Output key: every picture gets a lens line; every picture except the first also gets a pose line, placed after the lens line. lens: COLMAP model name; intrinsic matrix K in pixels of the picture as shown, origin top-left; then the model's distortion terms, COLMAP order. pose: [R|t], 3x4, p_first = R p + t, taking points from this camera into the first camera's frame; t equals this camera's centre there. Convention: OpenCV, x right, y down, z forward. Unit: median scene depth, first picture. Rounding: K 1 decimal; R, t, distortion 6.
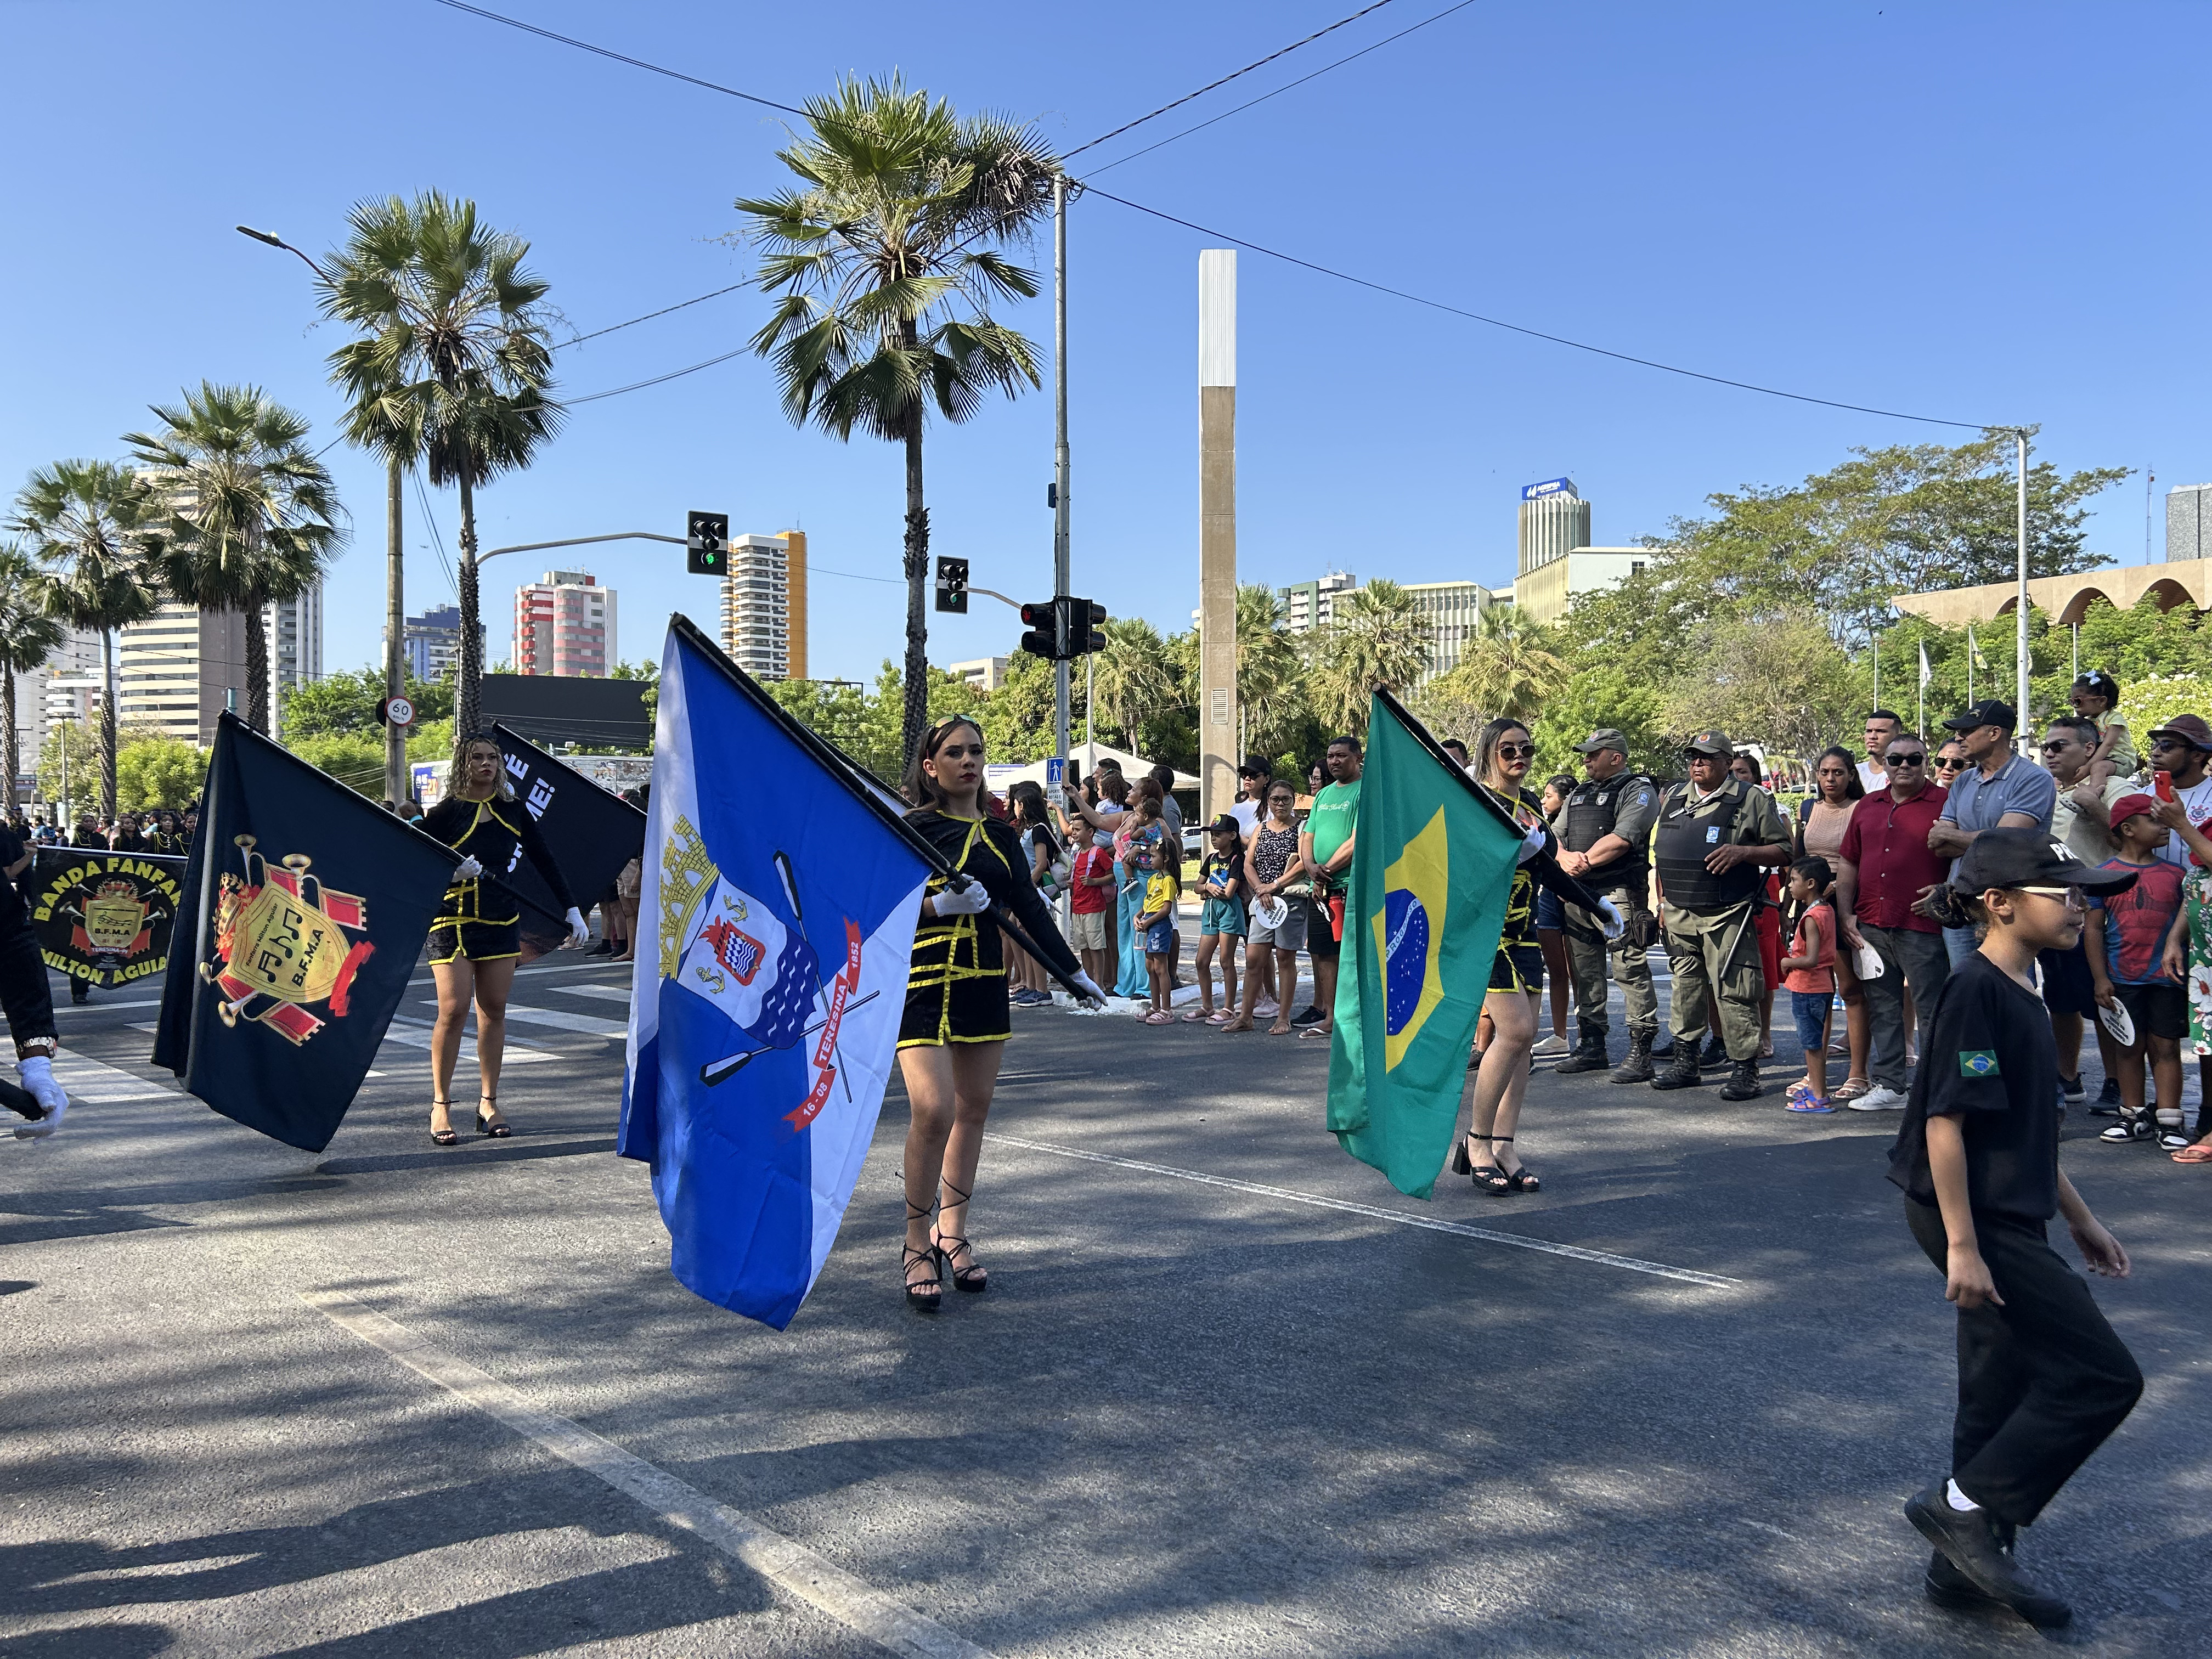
lens RADIAL K [[1686.8, 0, 1109.8], [0, 1686.8, 822.8], [0, 0, 1]] dist [0.063349, -0.083411]
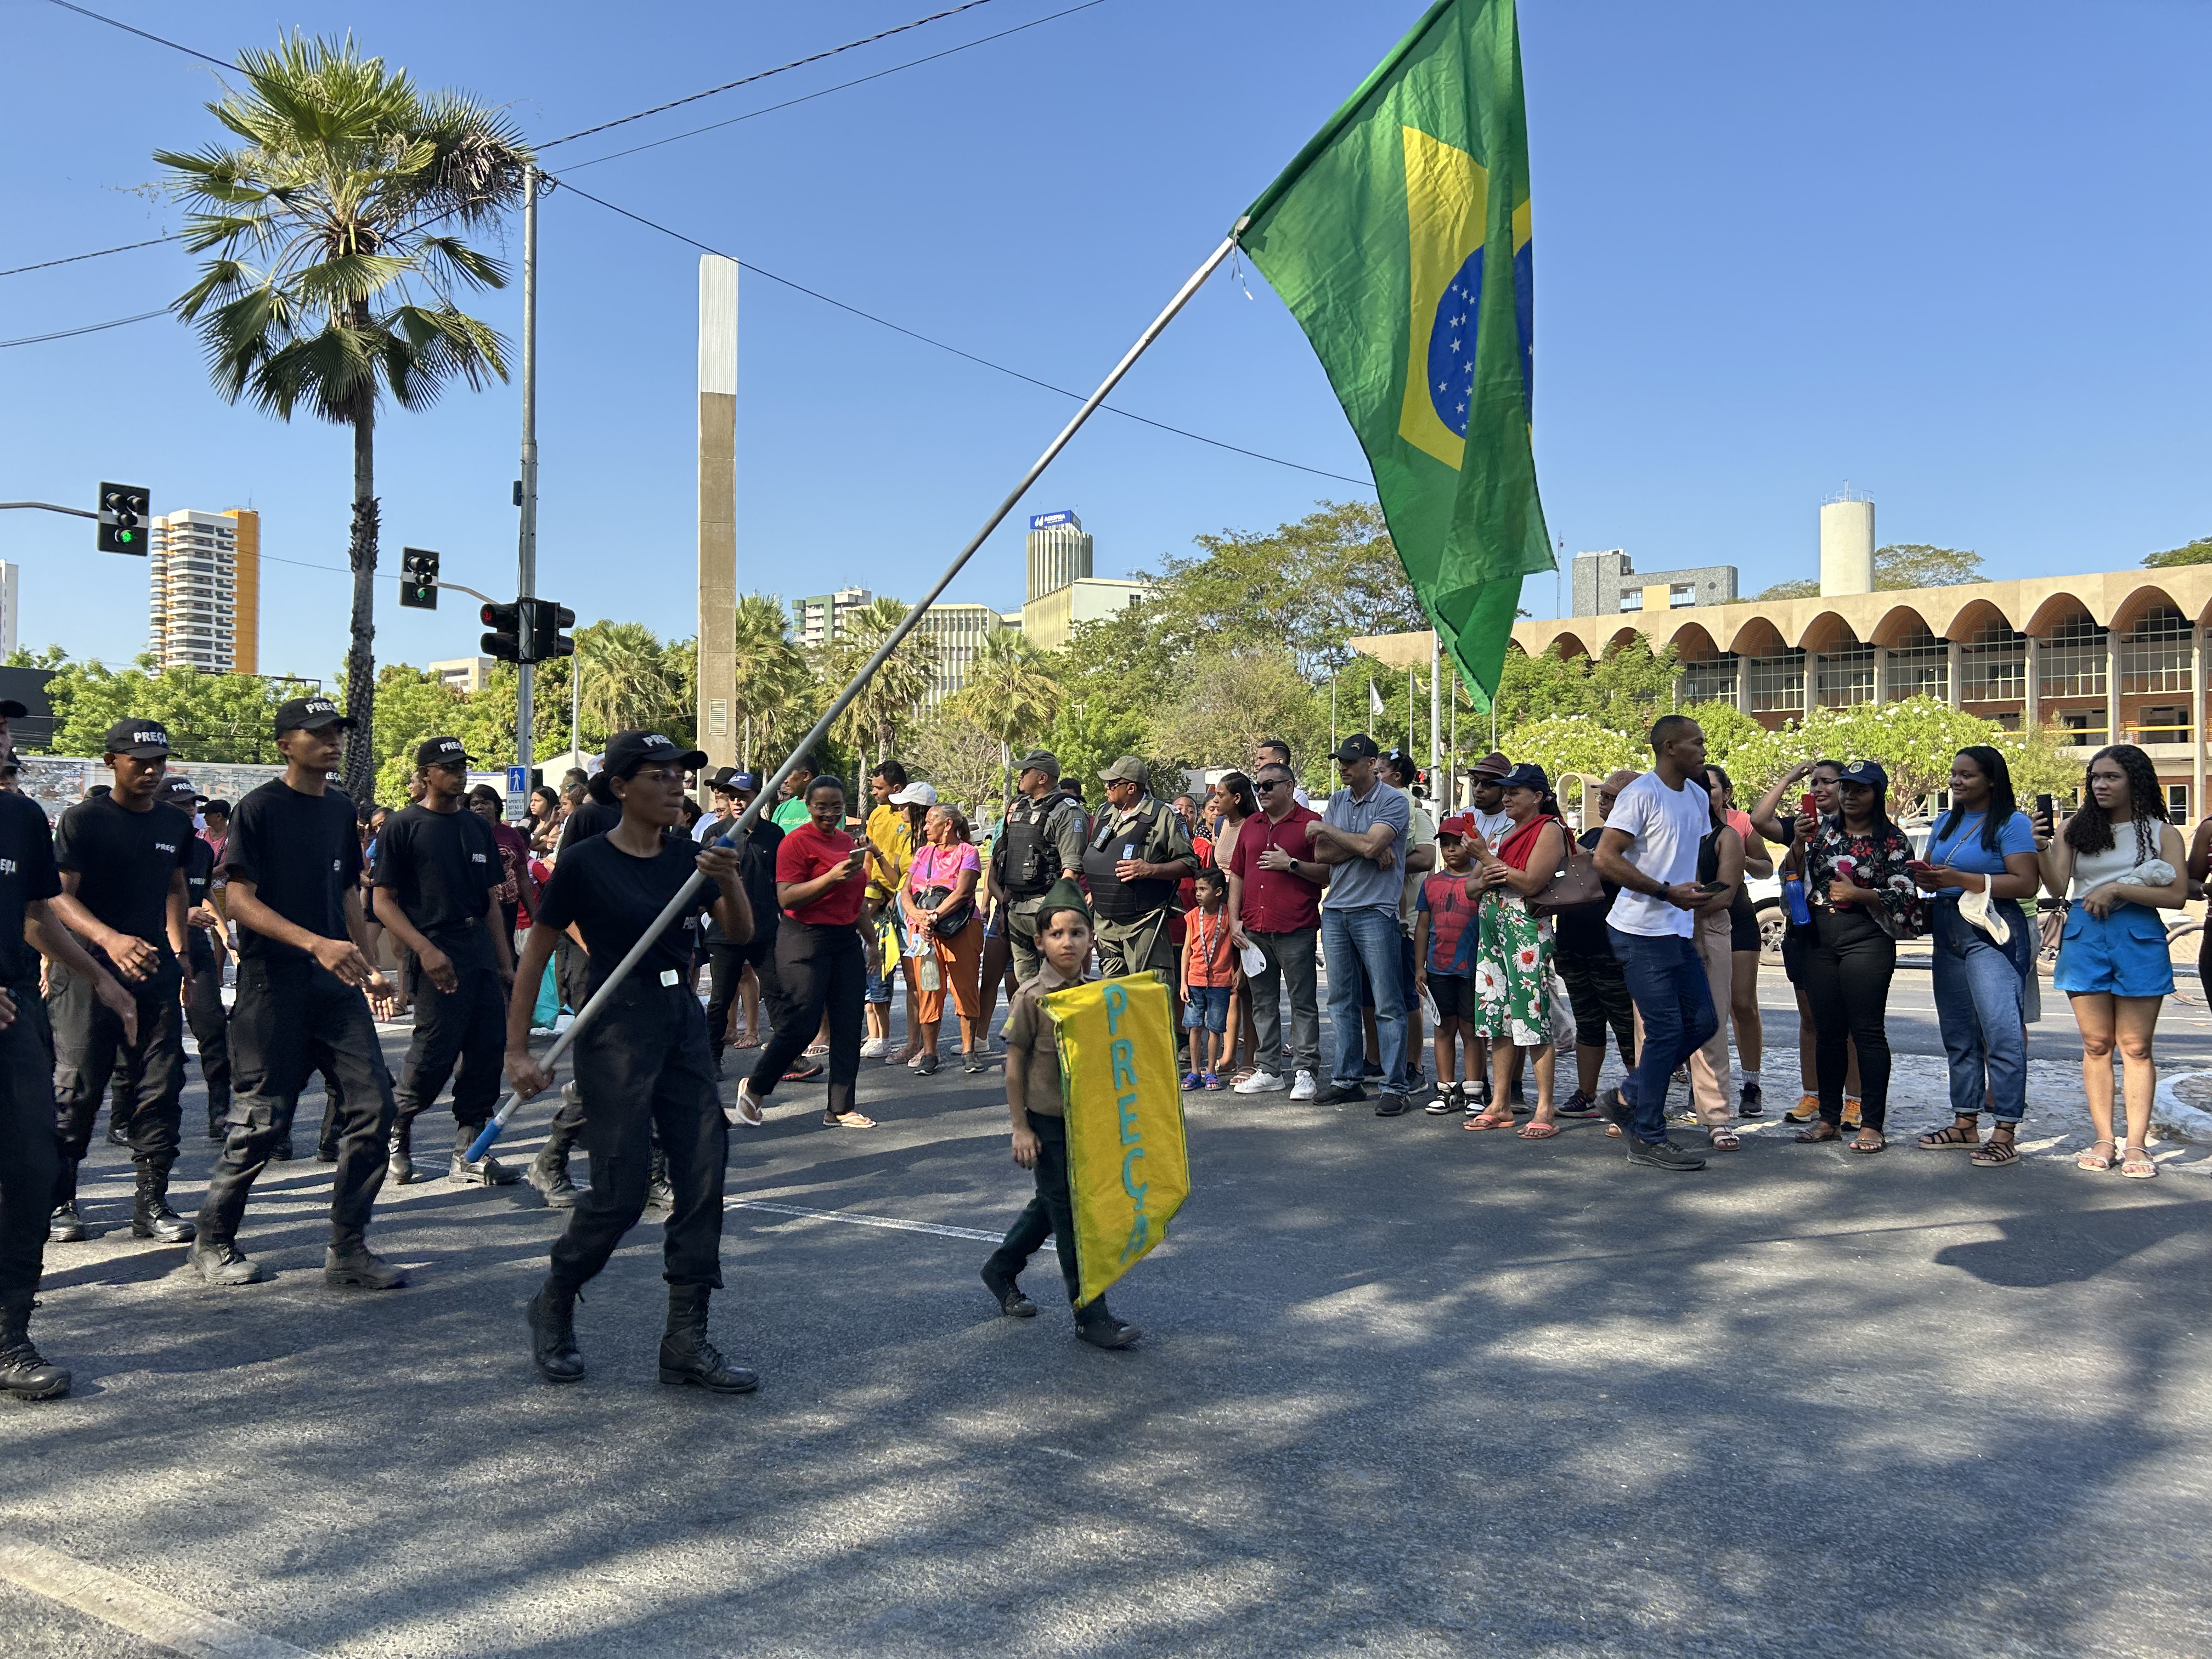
lens RADIAL K [[1679.3, 0, 1119.2], [0, 1679.3, 813.2], [0, 0, 1]] dist [0.078048, -0.089650]
pose [[0.957775, 0.012815, 0.287234, 0.006747], [-0.008556, 0.999834, -0.016081, 0.000119], [-0.287393, 0.012944, 0.957725, -0.008236]]
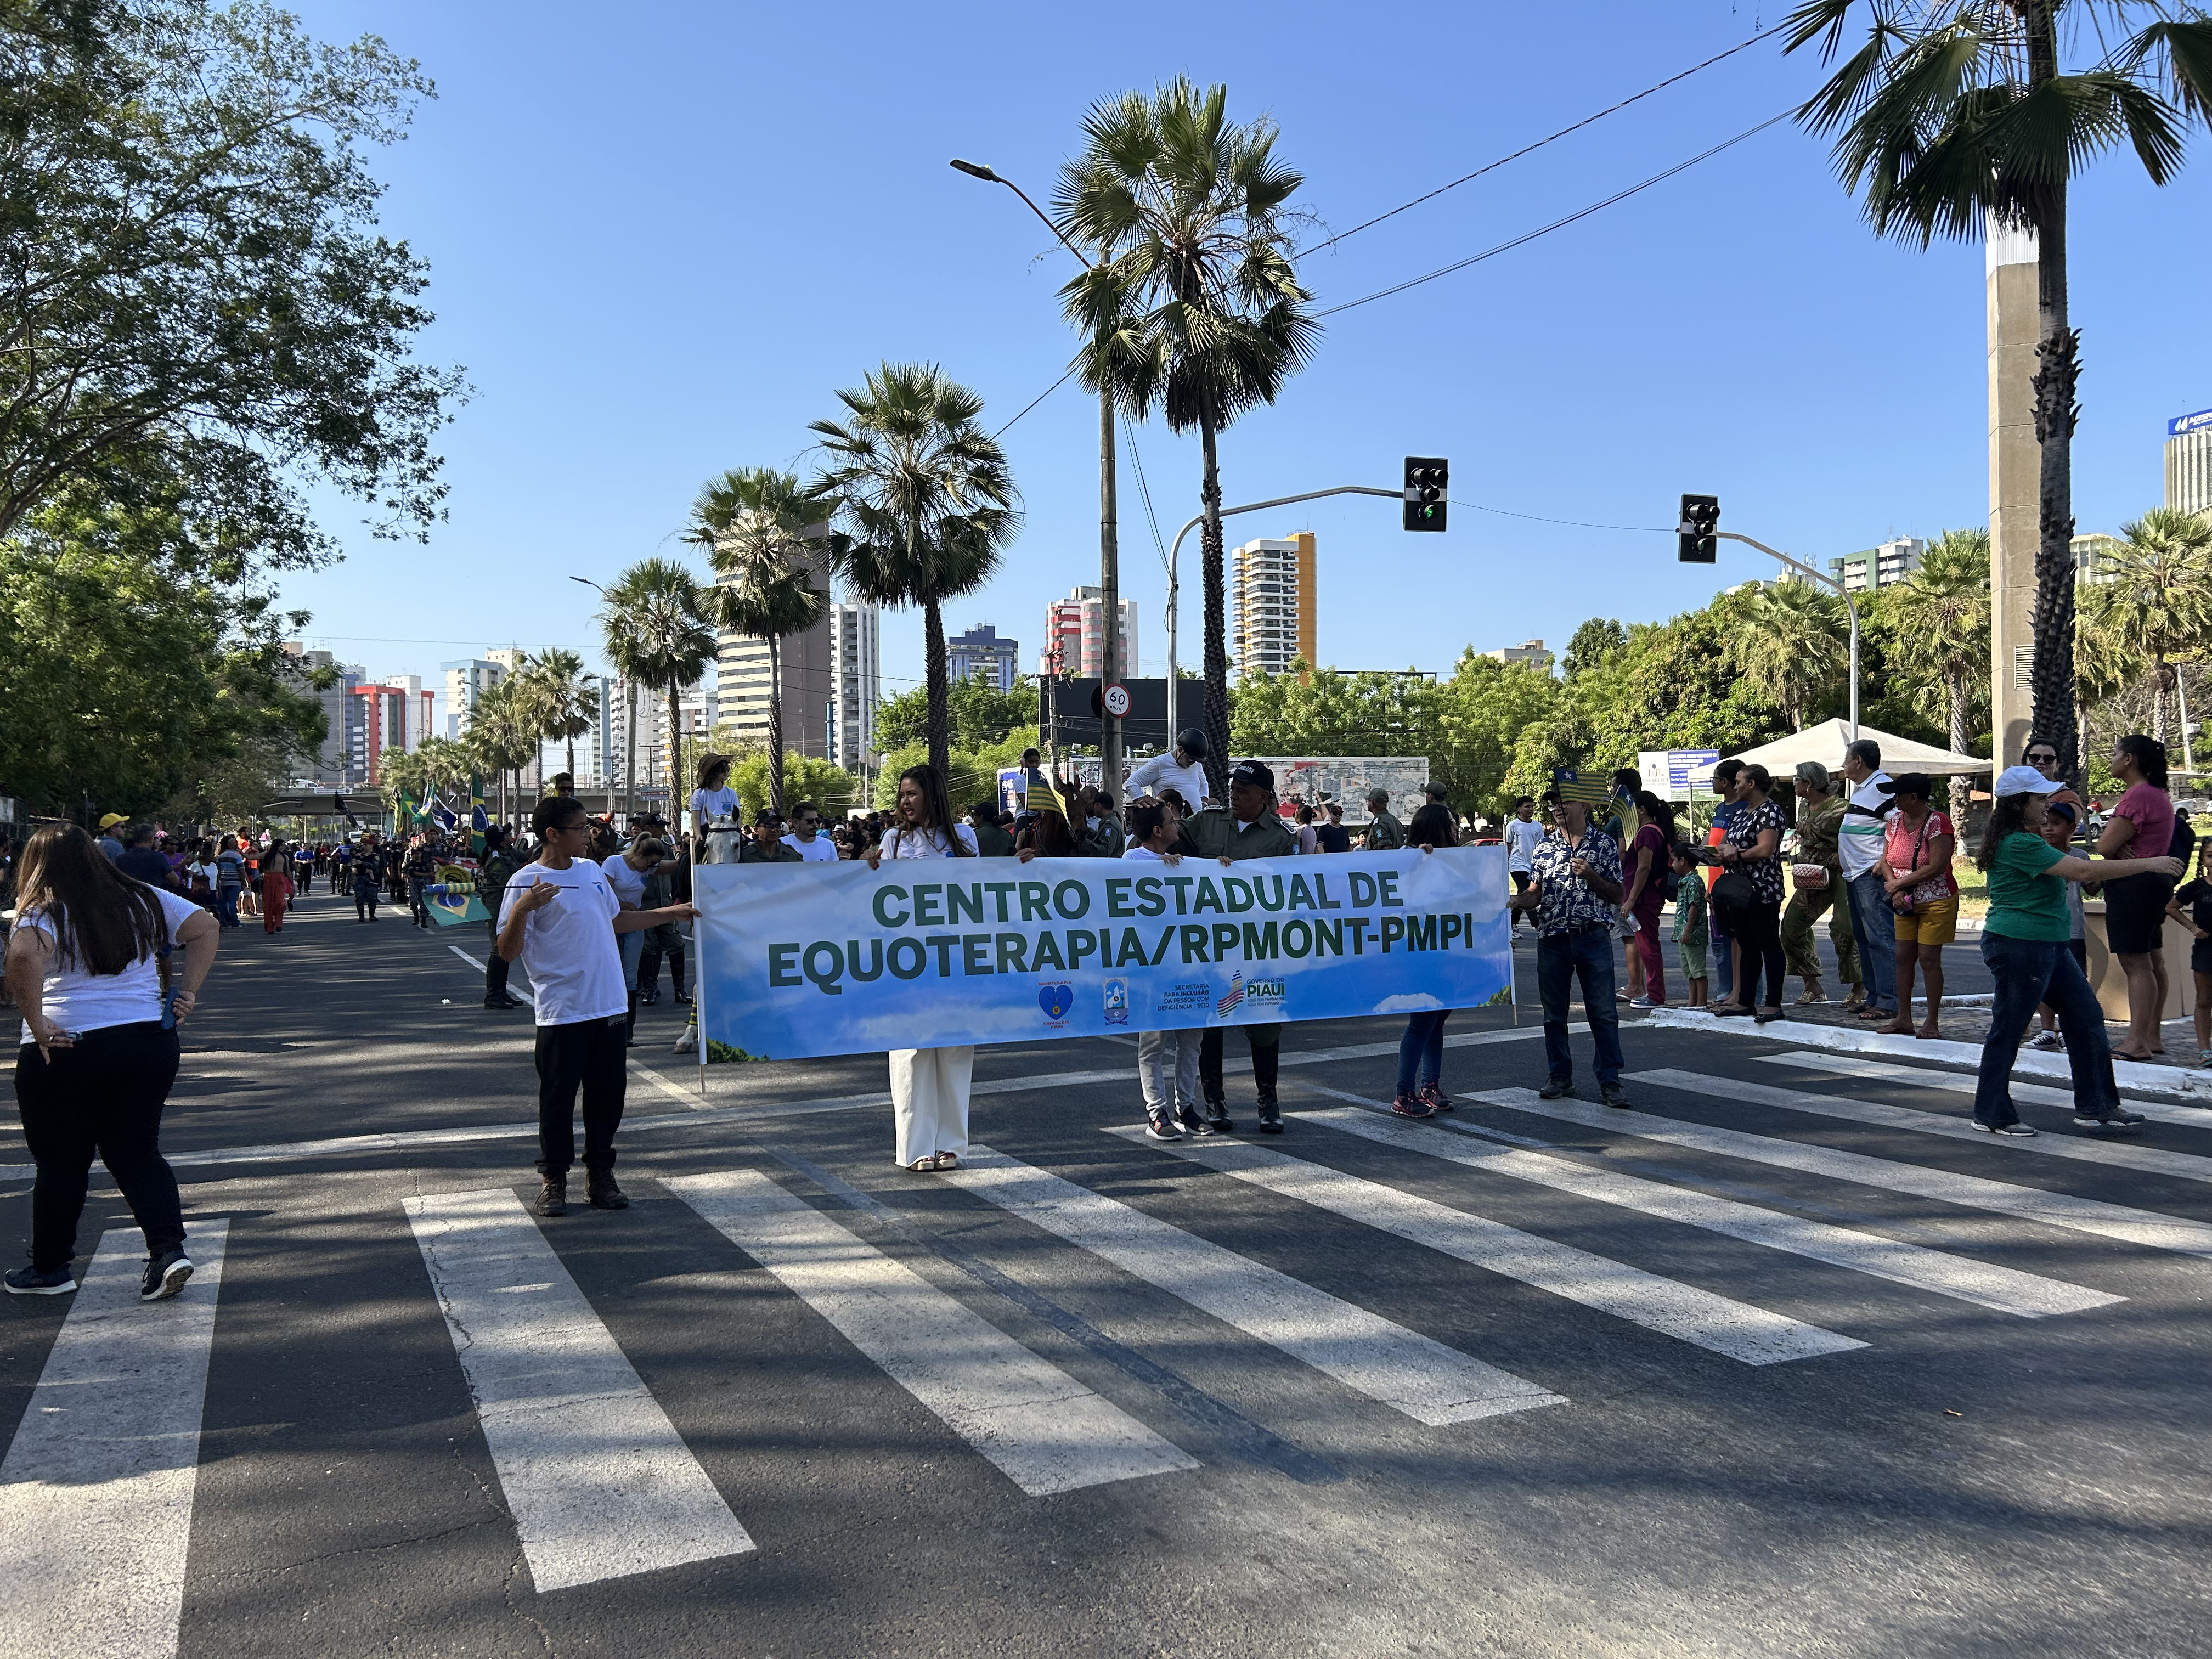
lens RADIAL K [[1673.8, 0, 1106.0], [0, 1673.8, 829.5], [0, 0, 1]] dist [0.087923, -0.089000]
pose [[0.956818, -0.009600, -0.290529, -0.112836], [0.010846, 0.999938, 0.002679, -0.000063], [0.290485, -0.005714, 0.956862, 0.108742]]
